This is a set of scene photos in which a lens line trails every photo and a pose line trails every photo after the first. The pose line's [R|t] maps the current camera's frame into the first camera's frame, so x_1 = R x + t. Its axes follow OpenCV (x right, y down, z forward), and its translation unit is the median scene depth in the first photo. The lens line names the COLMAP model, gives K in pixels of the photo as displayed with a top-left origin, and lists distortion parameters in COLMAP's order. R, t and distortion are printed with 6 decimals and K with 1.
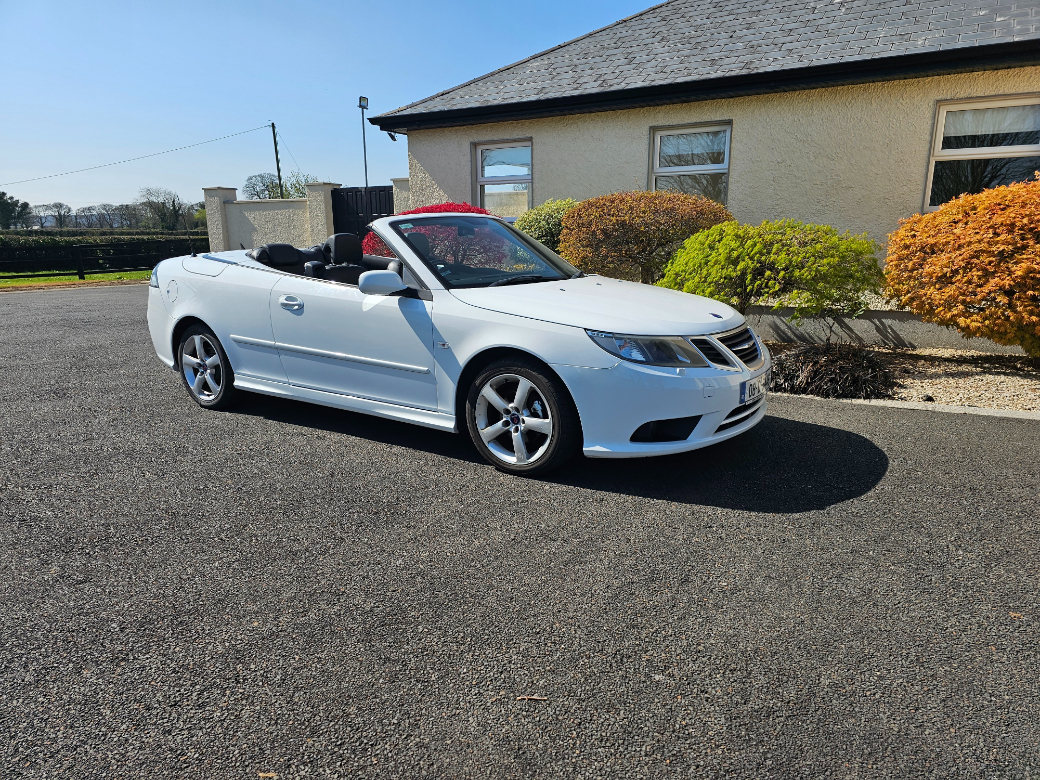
lens RADIAL K [[695.1, 0, 522.1], [0, 695.1, 400.4], [0, 0, 1]] dist [0.060405, -0.048073]
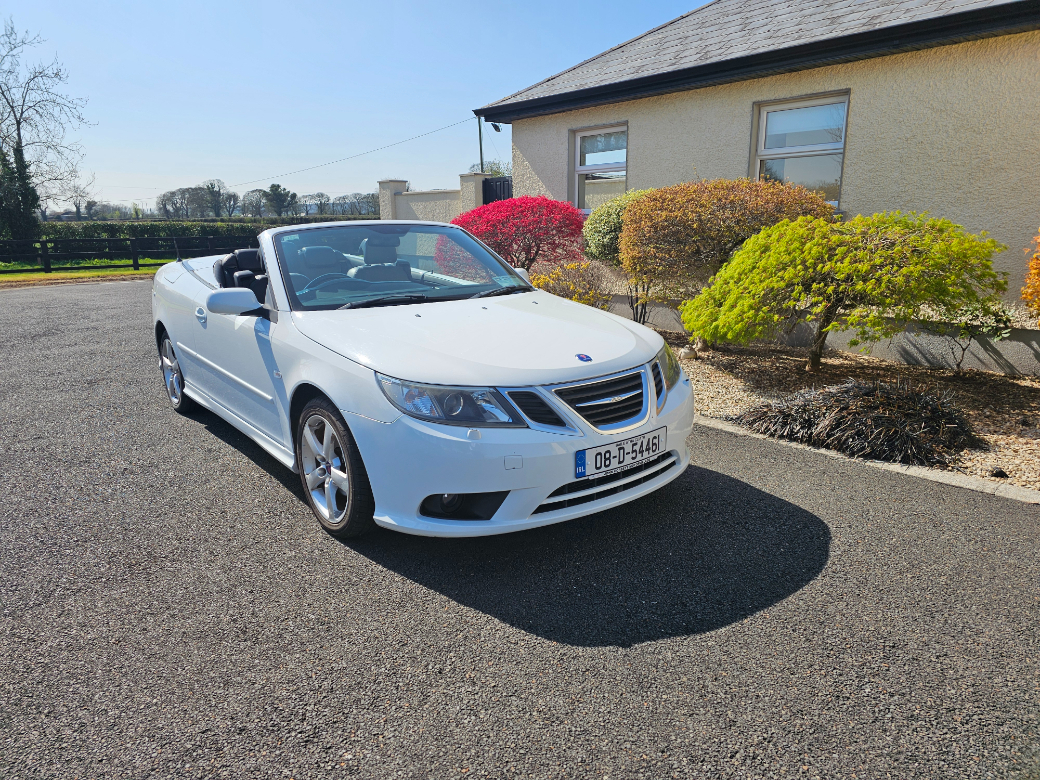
lens RADIAL K [[695.1, 0, 511.5], [0, 695.1, 378.1], [0, 0, 1]] dist [0.060405, -0.048073]
pose [[0.952064, 0.060676, -0.299822, 0.320757], [-0.062054, 0.998061, 0.004934, -0.071545], [0.299540, 0.013907, 0.953982, 0.173063]]
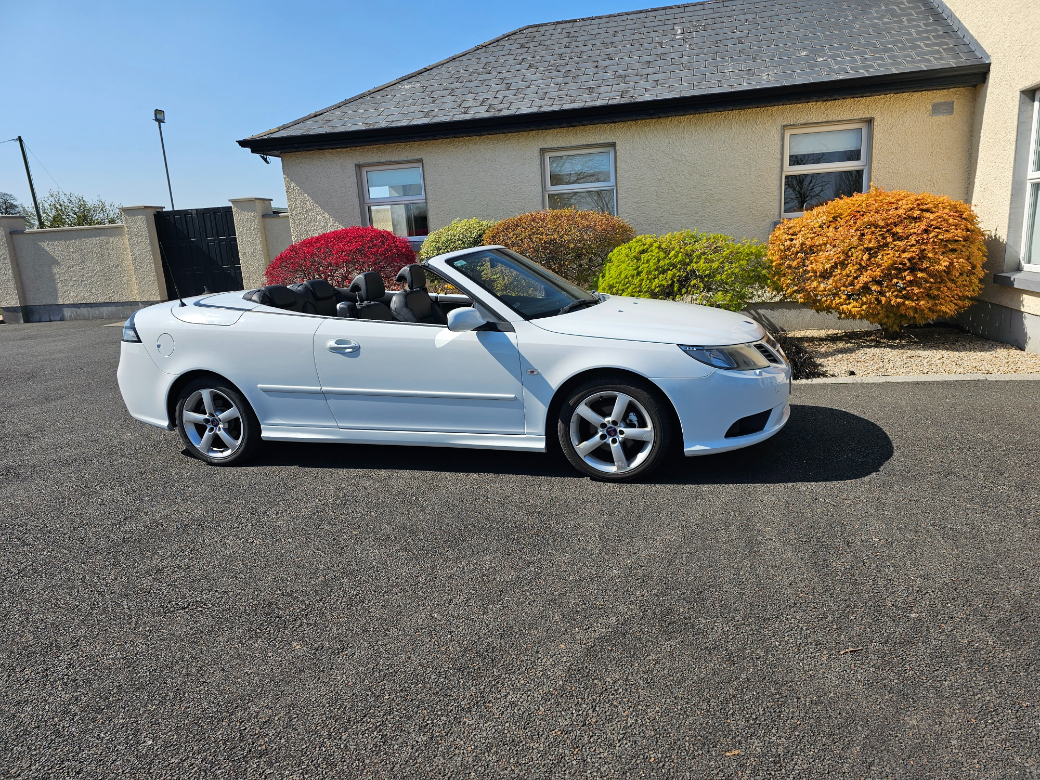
lens RADIAL K [[695.1, 0, 534.5], [0, 695.1, 388.9], [0, 0, 1]] dist [0.060405, -0.048073]
pose [[0.952755, -0.113506, 0.281735, -0.303868], [0.120049, 0.992750, -0.006015, -0.034456], [-0.279009, 0.039553, 0.959474, -0.020115]]
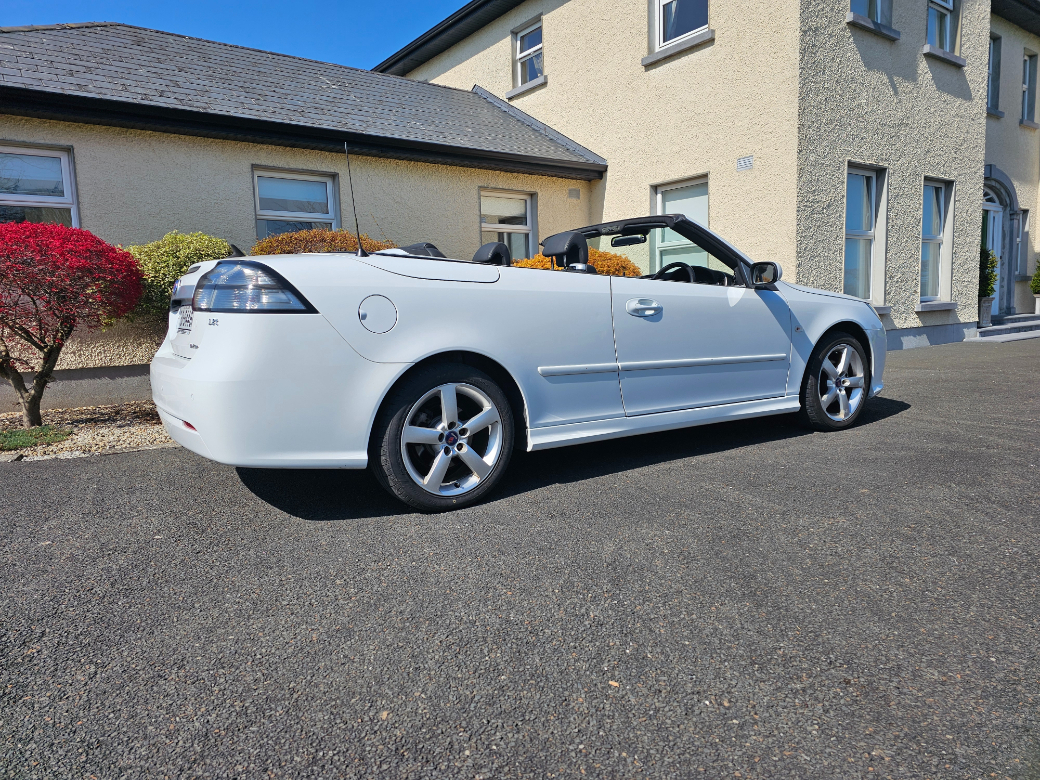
lens RADIAL K [[695.1, 0, 514.8], [0, 695.1, 376.9], [0, 0, 1]] dist [0.060405, -0.048073]
pose [[0.395322, -0.100030, 0.913080, -0.954050], [0.239000, 0.971015, 0.002901, -0.085417], [-0.886905, 0.217079, 0.407771, 0.704146]]
